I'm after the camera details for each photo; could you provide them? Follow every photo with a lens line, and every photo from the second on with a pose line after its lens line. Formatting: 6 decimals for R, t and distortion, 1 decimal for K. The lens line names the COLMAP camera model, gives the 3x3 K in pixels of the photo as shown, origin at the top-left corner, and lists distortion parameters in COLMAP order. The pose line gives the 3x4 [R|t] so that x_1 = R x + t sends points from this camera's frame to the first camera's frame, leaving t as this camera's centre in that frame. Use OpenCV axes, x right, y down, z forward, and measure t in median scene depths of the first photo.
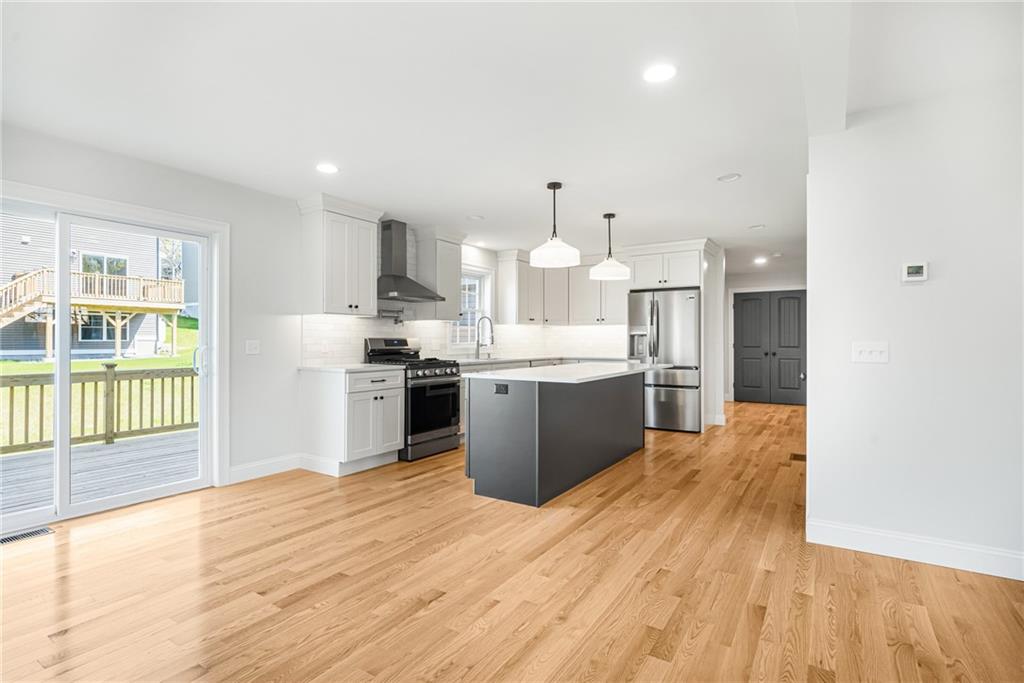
lens RADIAL K [[530.8, 0, 463.8], [0, 530.8, 337.9], [0, 0, 1]] dist [-0.009978, 0.000607]
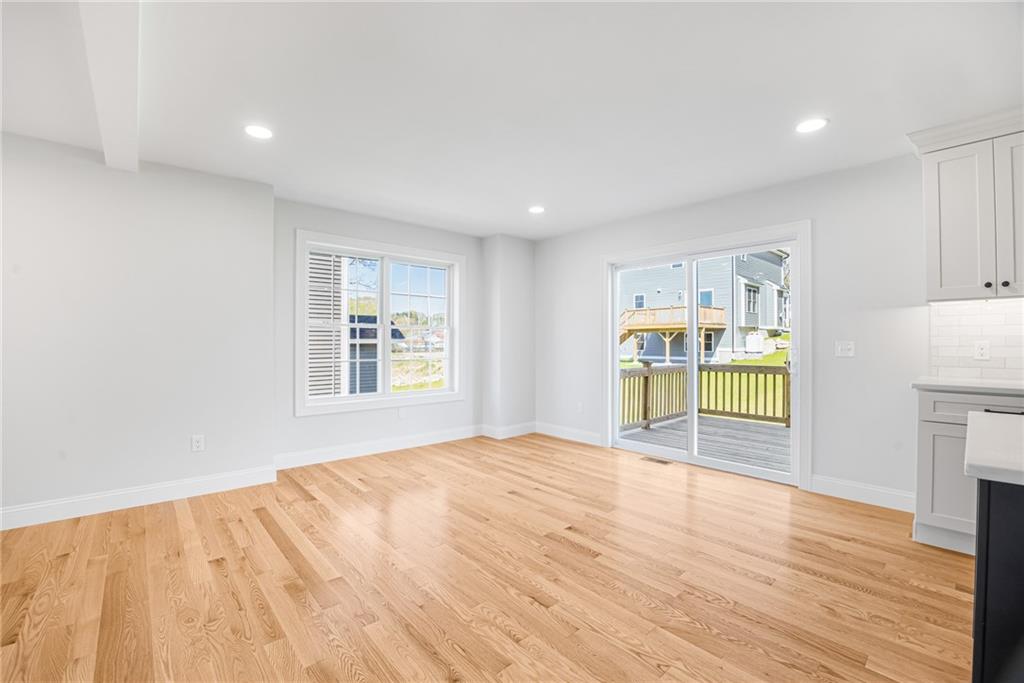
lens RADIAL K [[428.2, 0, 512.0], [0, 428.2, 337.9], [0, 0, 1]] dist [-0.032778, 0.002679]
pose [[-0.224235, -0.008081, -0.974501, 0.466668], [0.004900, 0.999944, -0.009420, 0.004676], [0.974523, -0.006887, -0.224183, 0.722087]]
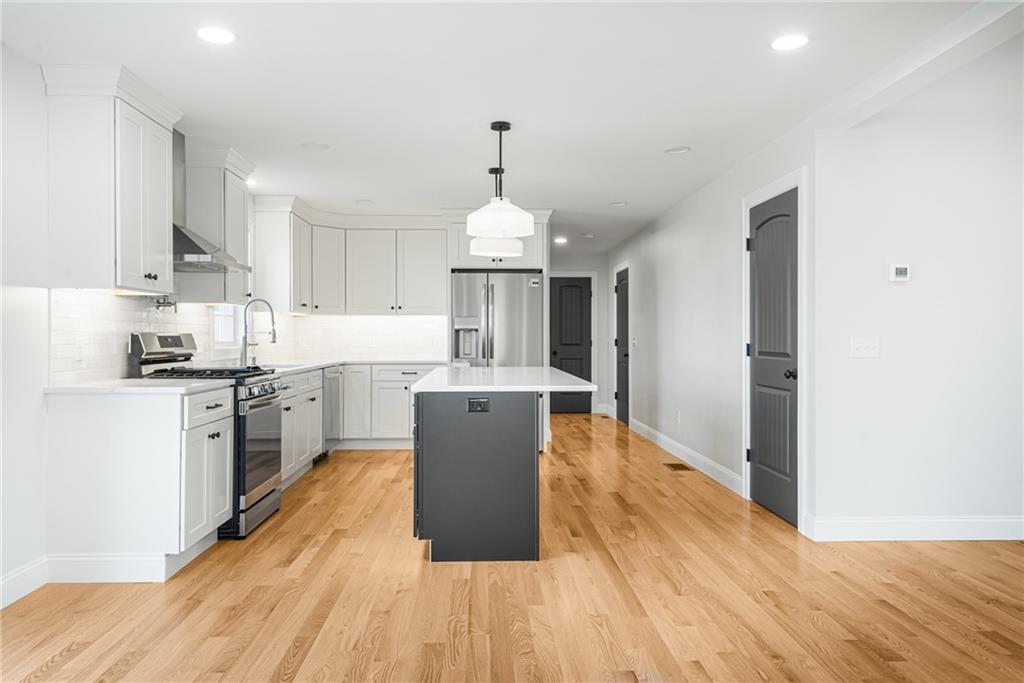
lens RADIAL K [[798.2, 0, 509.2], [0, 798.2, 339.9], [0, 0, 1]] dist [0.022016, -0.015203]
pose [[0.793811, -0.002882, 0.608158, -0.546211], [-0.002029, 0.999971, 0.007387, 0.000870], [-0.608162, -0.007098, 0.793781, 0.127882]]
